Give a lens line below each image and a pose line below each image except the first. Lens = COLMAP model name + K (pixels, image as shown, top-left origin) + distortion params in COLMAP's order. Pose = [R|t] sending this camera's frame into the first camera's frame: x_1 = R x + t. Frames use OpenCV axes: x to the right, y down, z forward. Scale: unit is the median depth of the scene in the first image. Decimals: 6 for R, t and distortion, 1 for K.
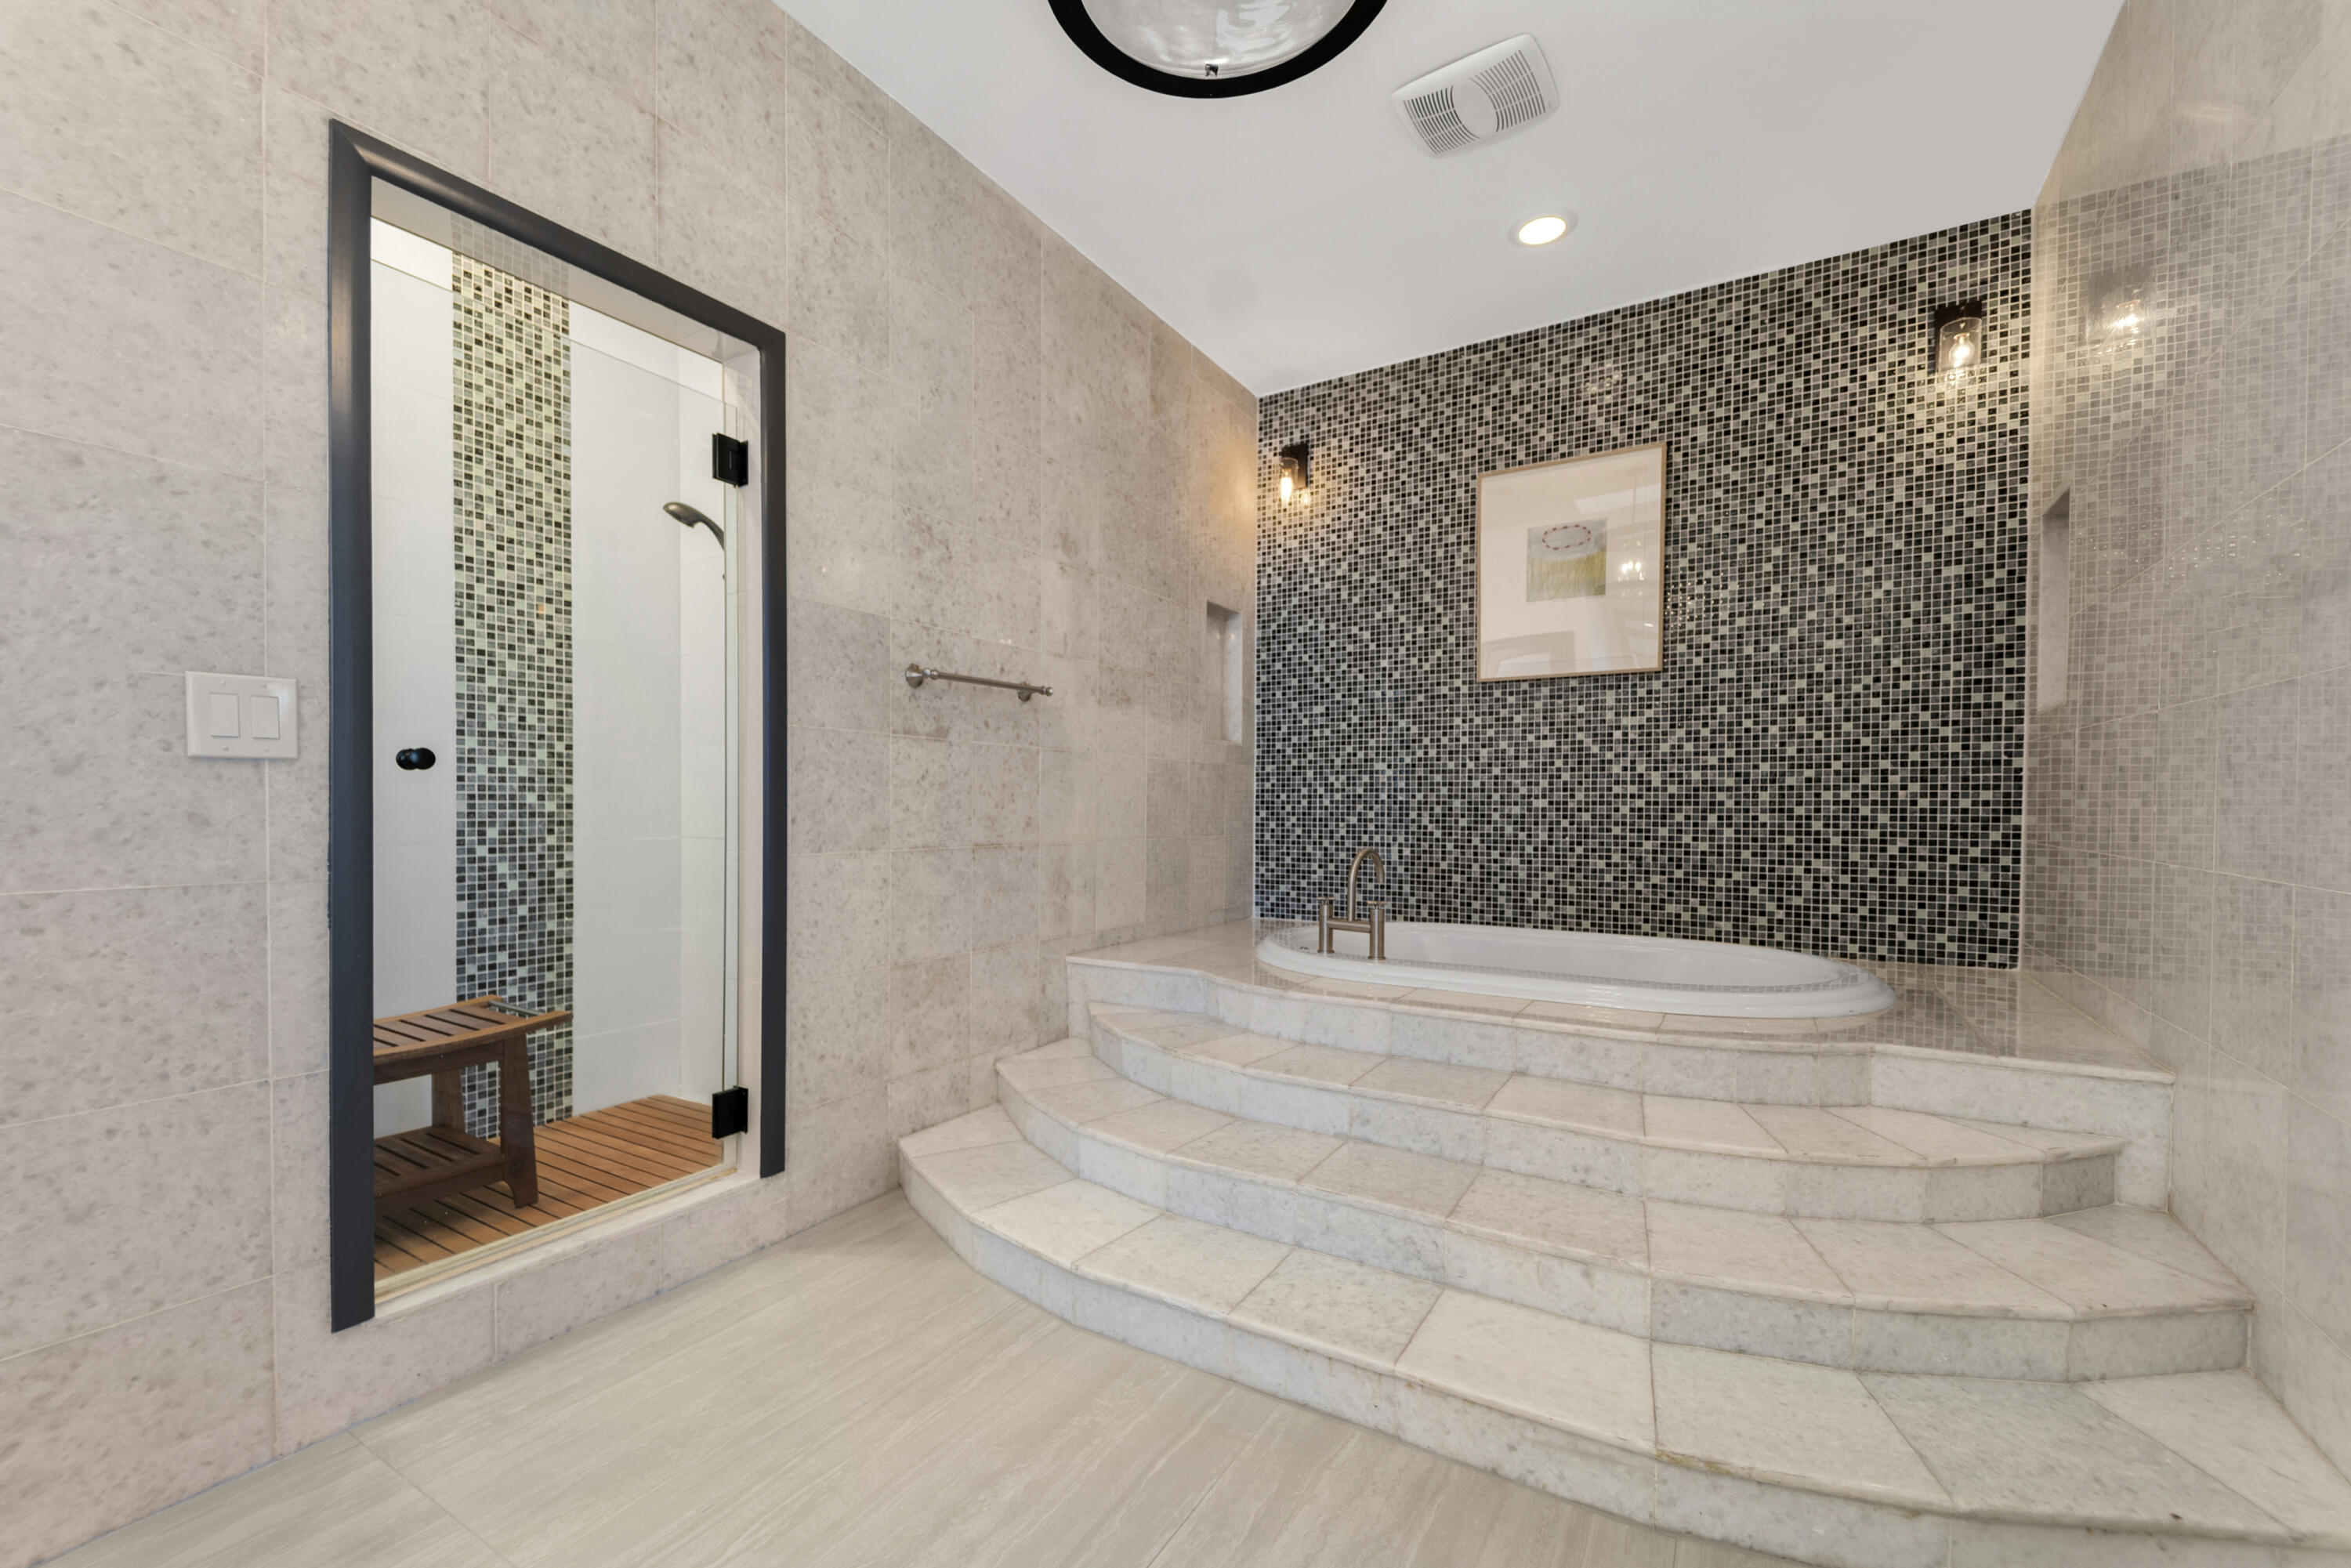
lens RADIAL K [[956.2, 0, 1178.7], [0, 956.2, 813.0], [0, 0, 1]] dist [0.037894, -0.022809]
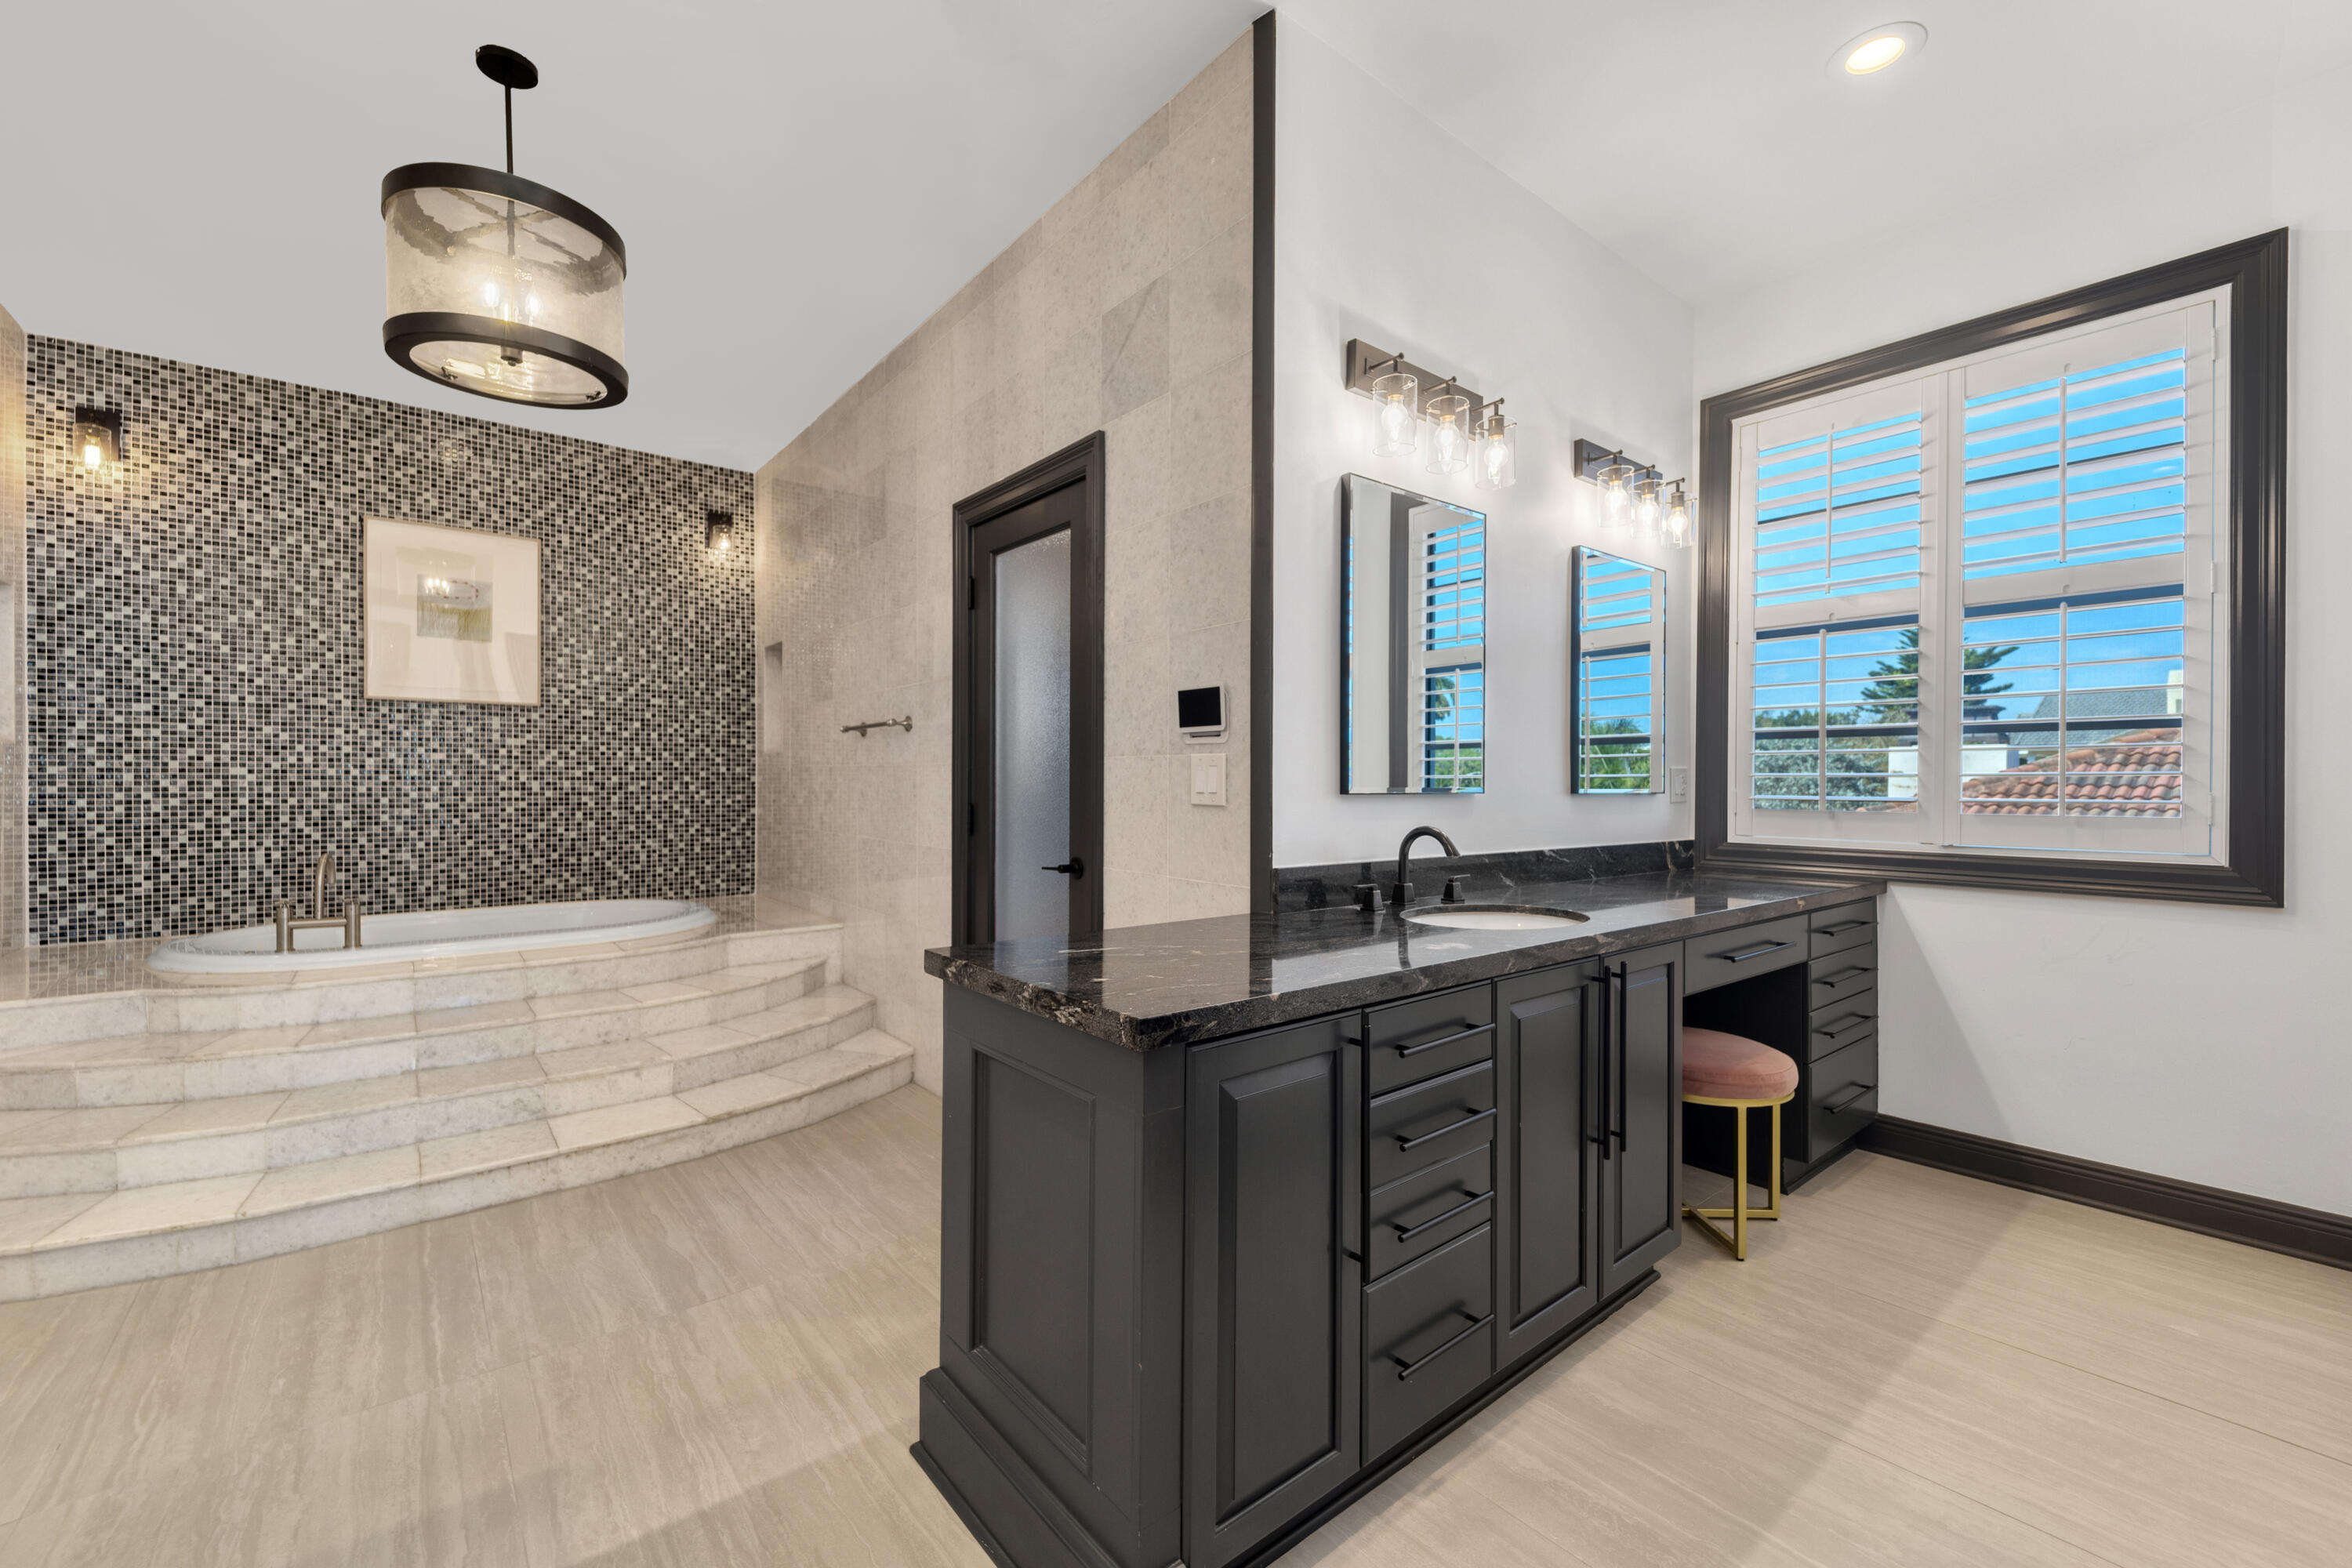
lens RADIAL K [[956.7, 0, 1179.2], [0, 956.7, 813.0], [0, 0, 1]] dist [0.037894, -0.022809]
pose [[0.331529, -0.033765, 0.942841, -0.490737], [0.007606, 0.999423, 0.033117, -0.036916], [-0.943414, -0.003808, 0.331595, -0.296518]]
